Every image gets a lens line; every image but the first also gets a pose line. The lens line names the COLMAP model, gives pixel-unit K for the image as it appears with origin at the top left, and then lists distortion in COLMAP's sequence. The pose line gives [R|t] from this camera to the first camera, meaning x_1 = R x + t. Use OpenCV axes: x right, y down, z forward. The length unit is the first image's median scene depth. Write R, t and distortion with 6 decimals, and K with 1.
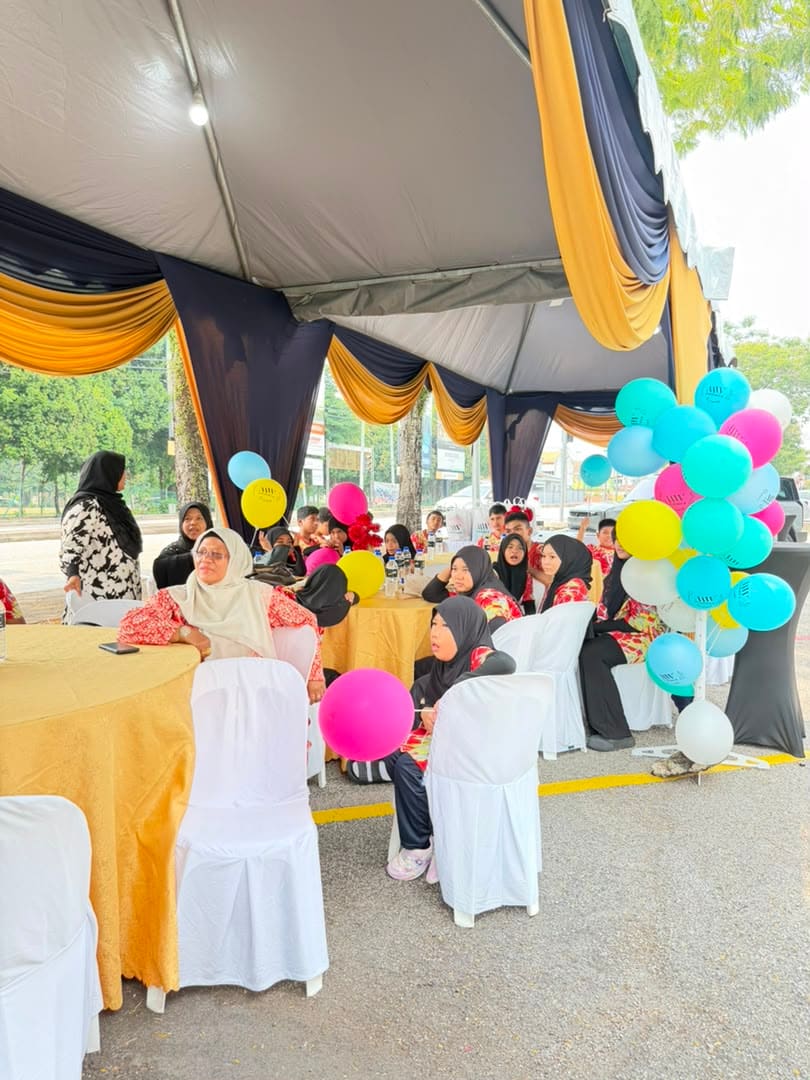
lens RADIAL K [[770.1, 0, 413.3], [0, 770.1, 537.8], [0, 0, 1]] dist [0.094150, -0.151347]
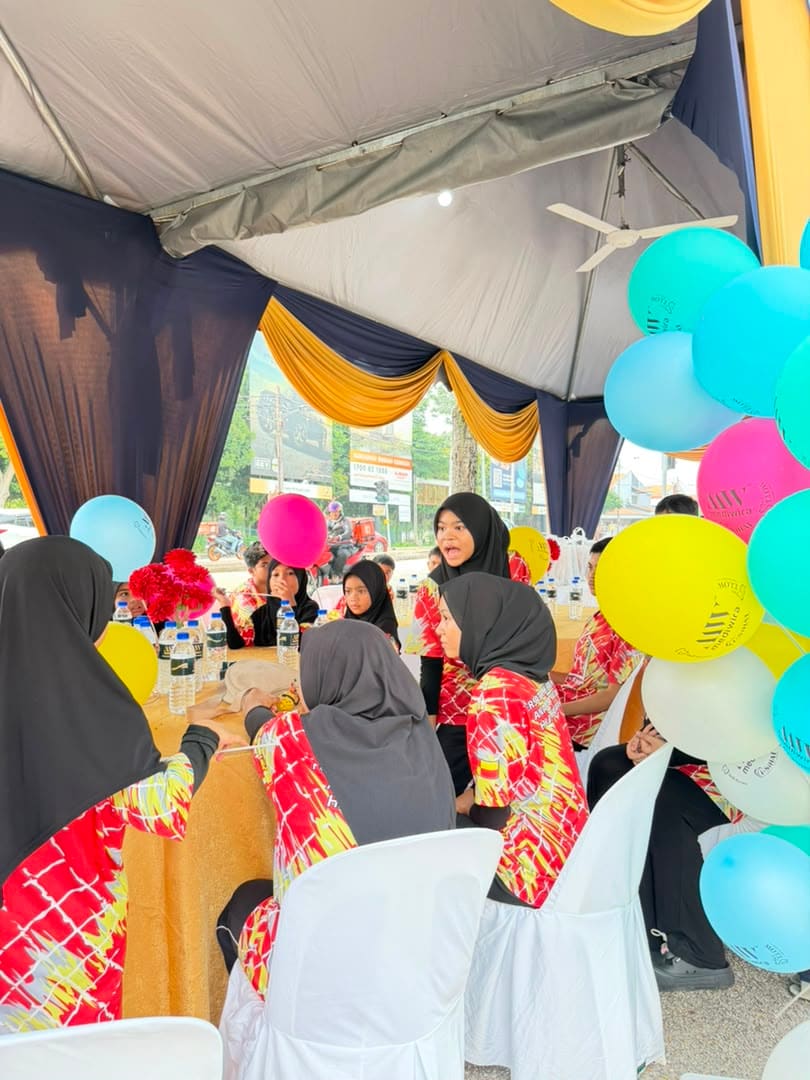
lens RADIAL K [[770.1, 0, 413.3], [0, 770.1, 537.8], [0, 0, 1]] dist [0.094150, -0.151347]
pose [[0.990627, -0.007158, -0.136409, 0.096460], [0.000518, 0.998816, -0.048649, -0.006338], [0.136596, 0.048122, 0.989457, 0.260345]]
